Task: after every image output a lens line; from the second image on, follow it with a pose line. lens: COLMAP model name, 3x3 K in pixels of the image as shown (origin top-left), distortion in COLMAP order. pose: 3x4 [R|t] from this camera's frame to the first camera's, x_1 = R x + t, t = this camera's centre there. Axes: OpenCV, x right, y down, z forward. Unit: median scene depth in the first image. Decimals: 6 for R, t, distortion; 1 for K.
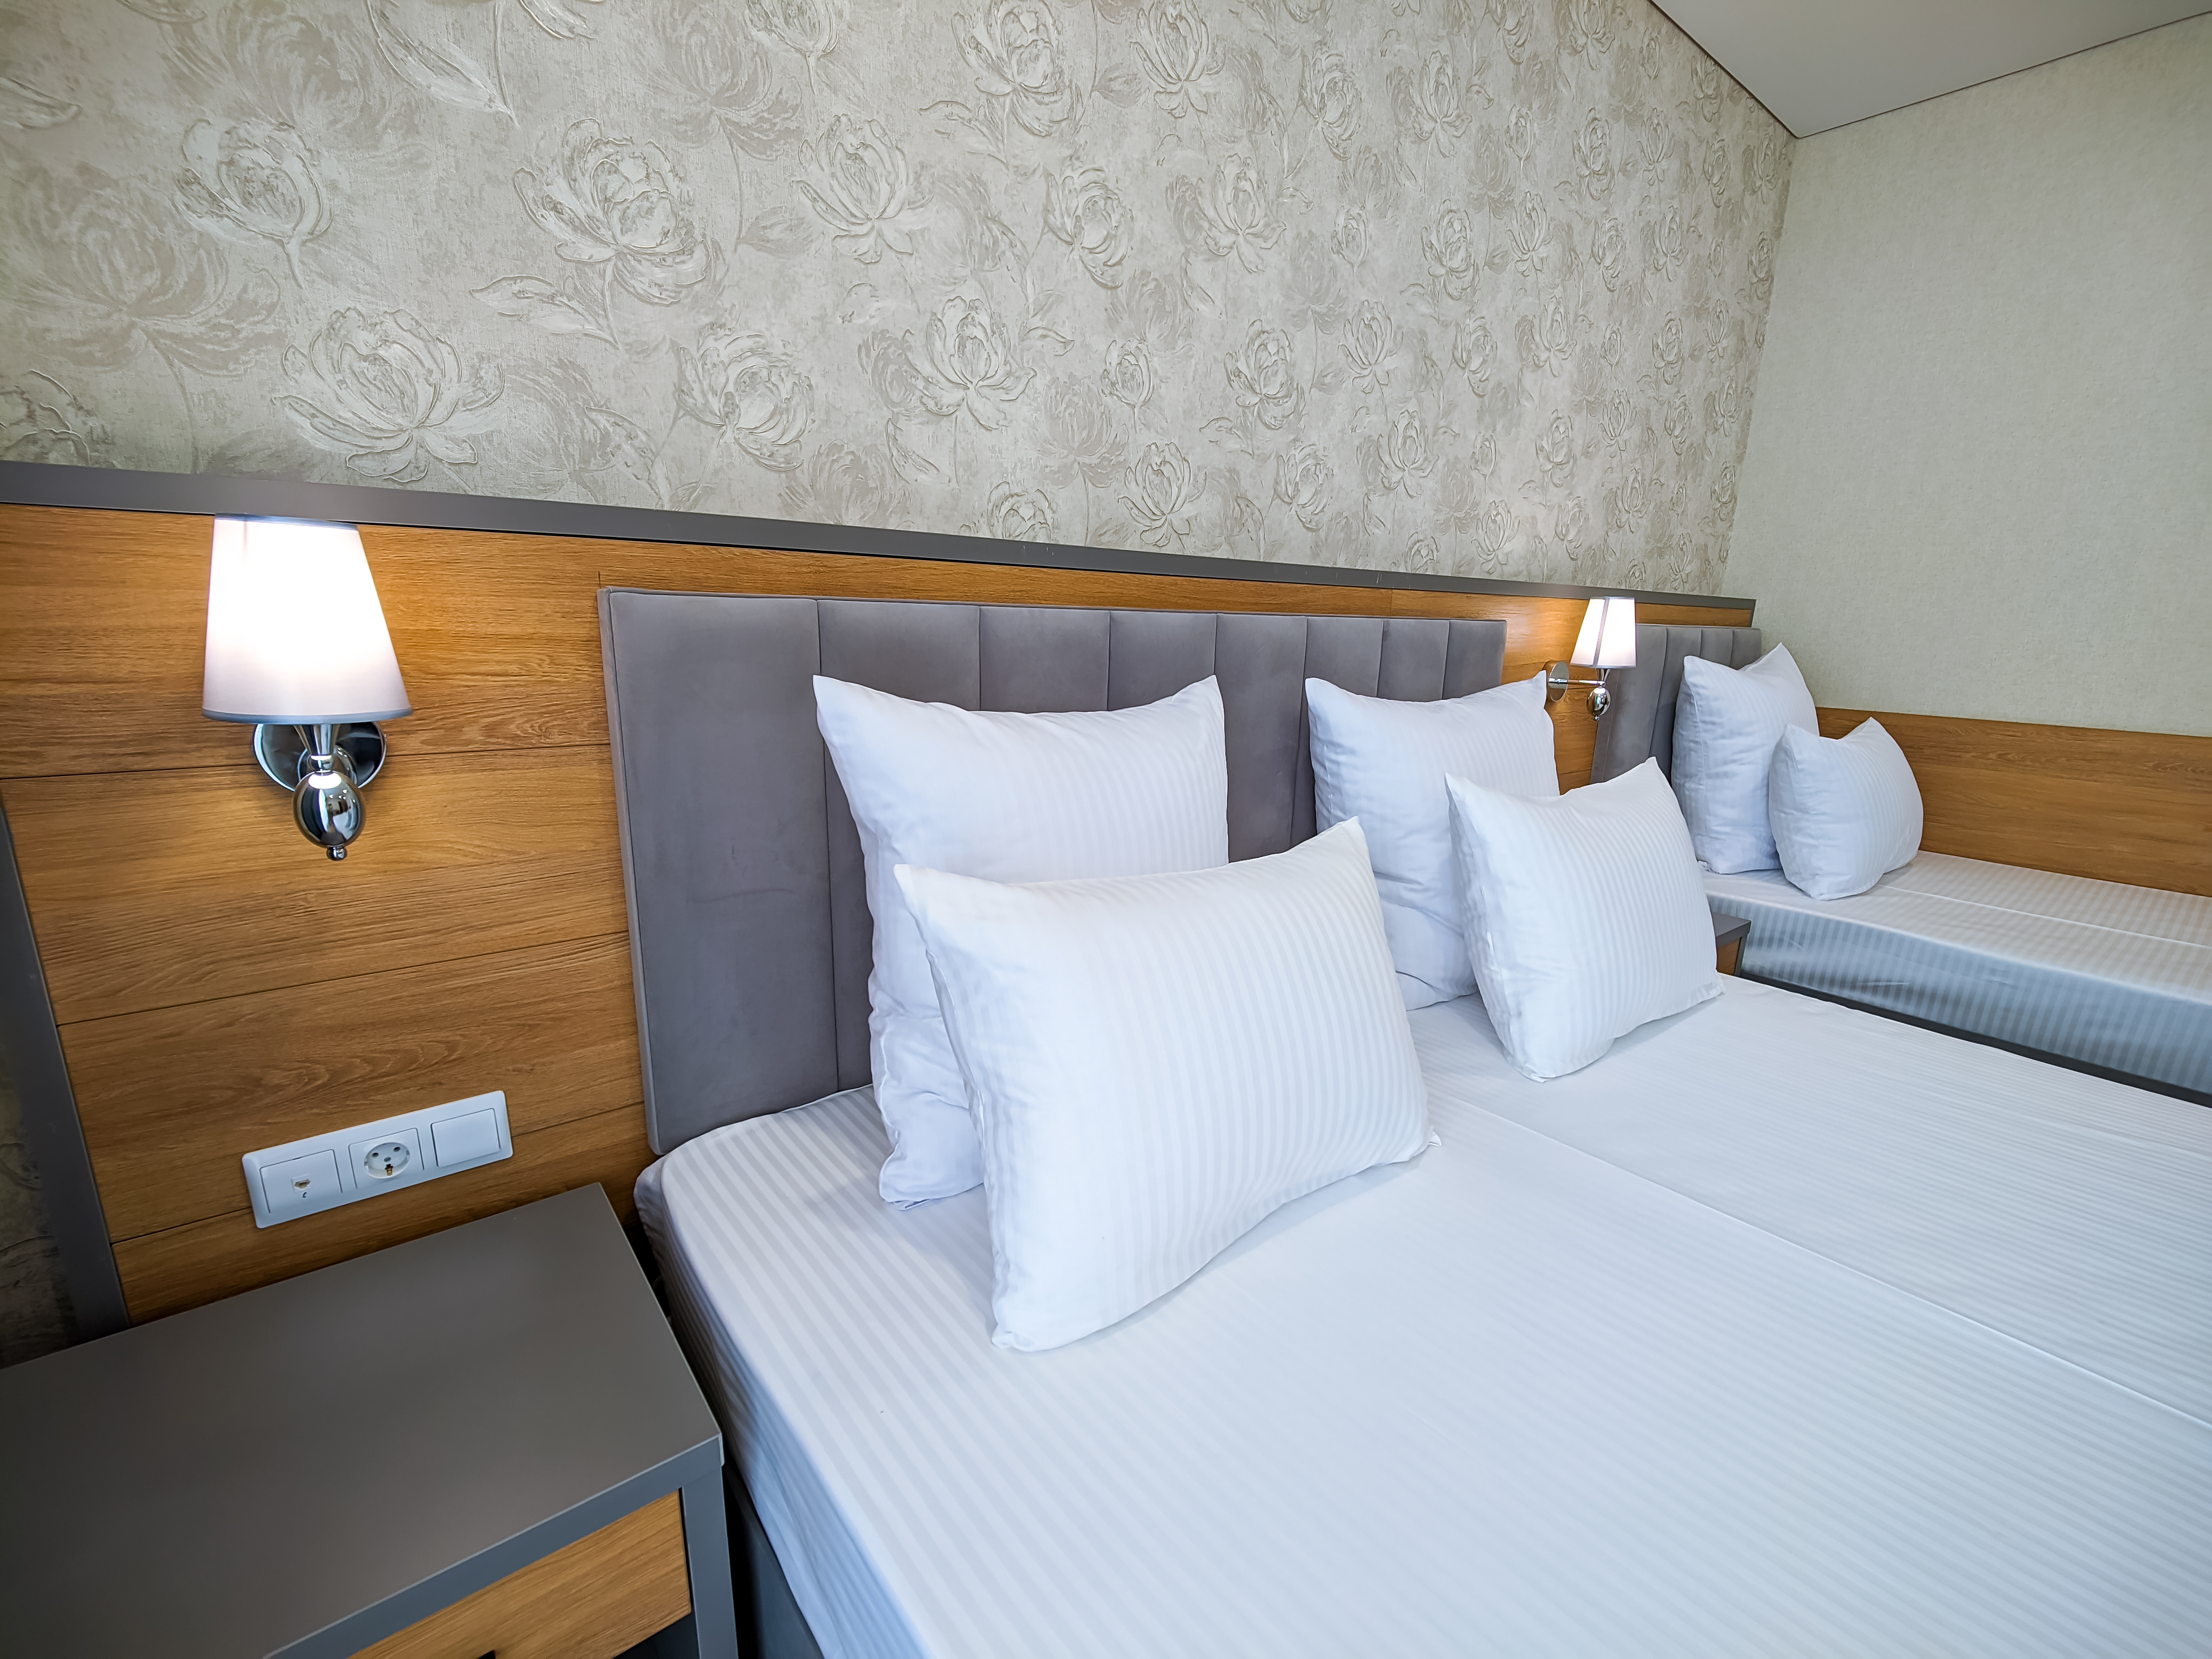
lens RADIAL K [[969.6, 0, 1104.2], [0, 969.6, 848.0], [0, 0, 1]] dist [-0.002363, -0.000465]
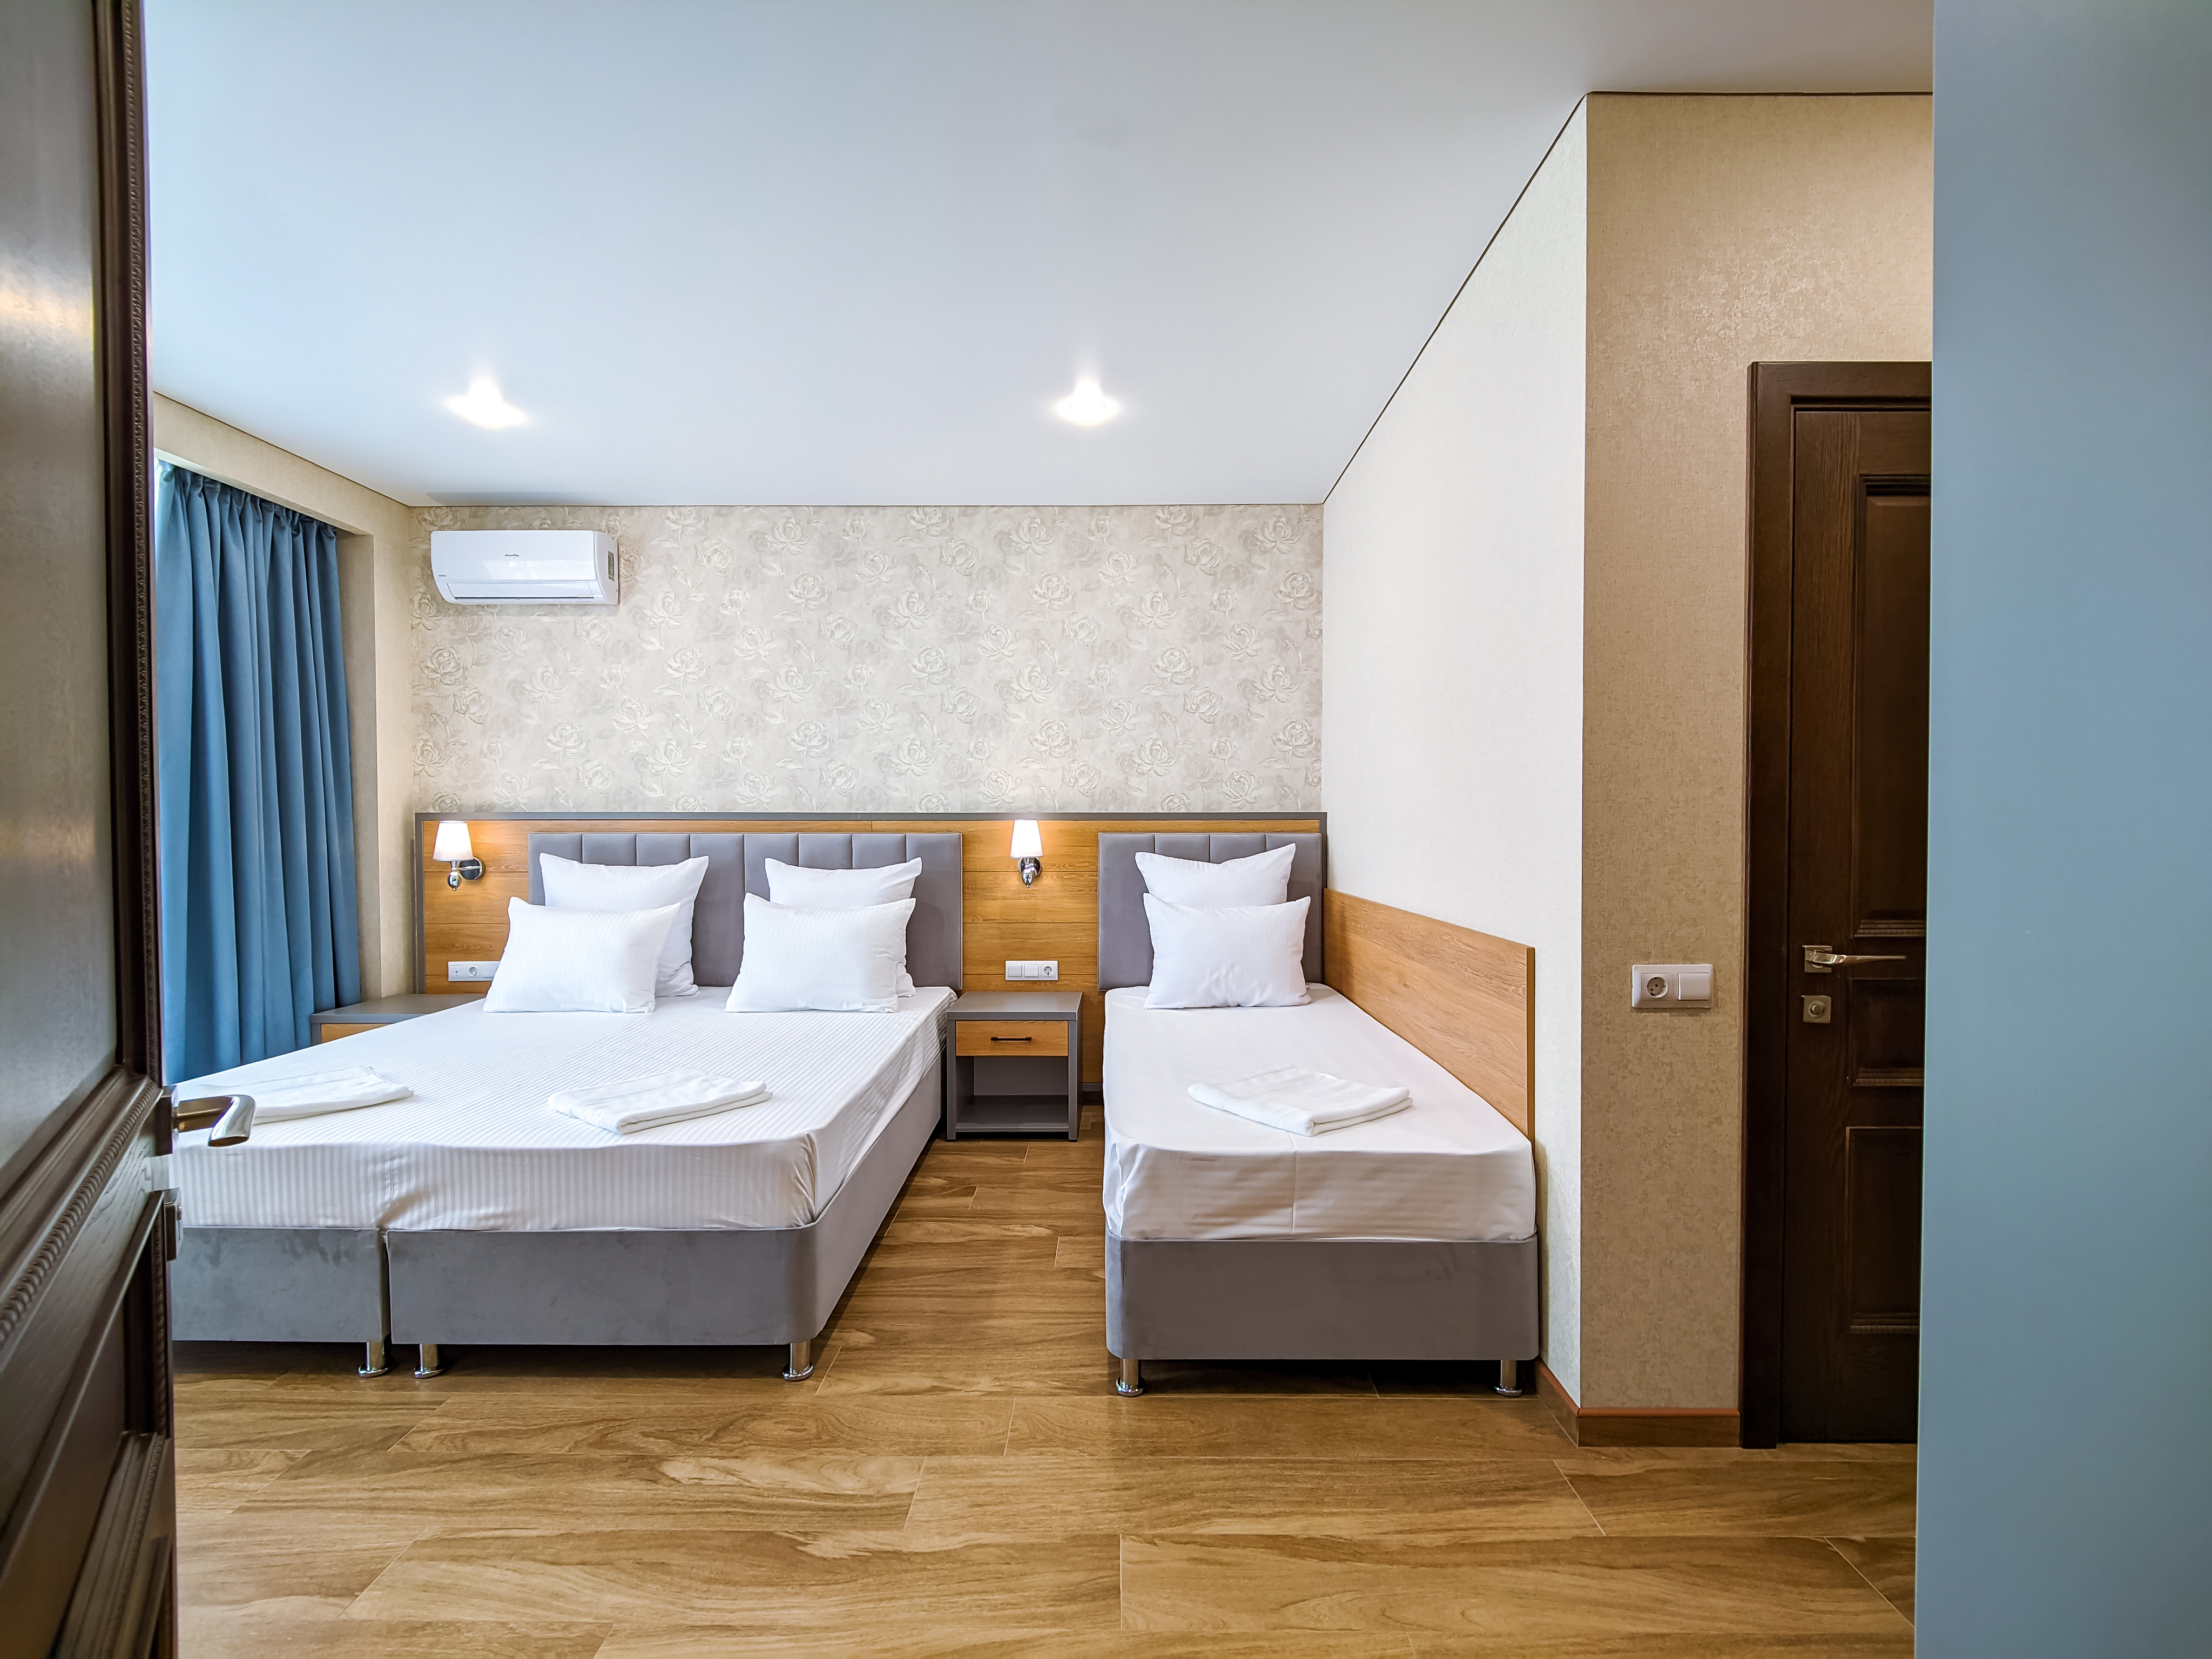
lens RADIAL K [[969.6, 0, 1104.2], [0, 969.6, 848.0], [0, 0, 1]] dist [-0.002363, -0.000465]
pose [[0.778828, -0.019394, -0.626938, 2.987006], [-0.128130, 0.973526, -0.189287, 0.193768], [0.614012, 0.227752, 0.755724, -0.424216]]
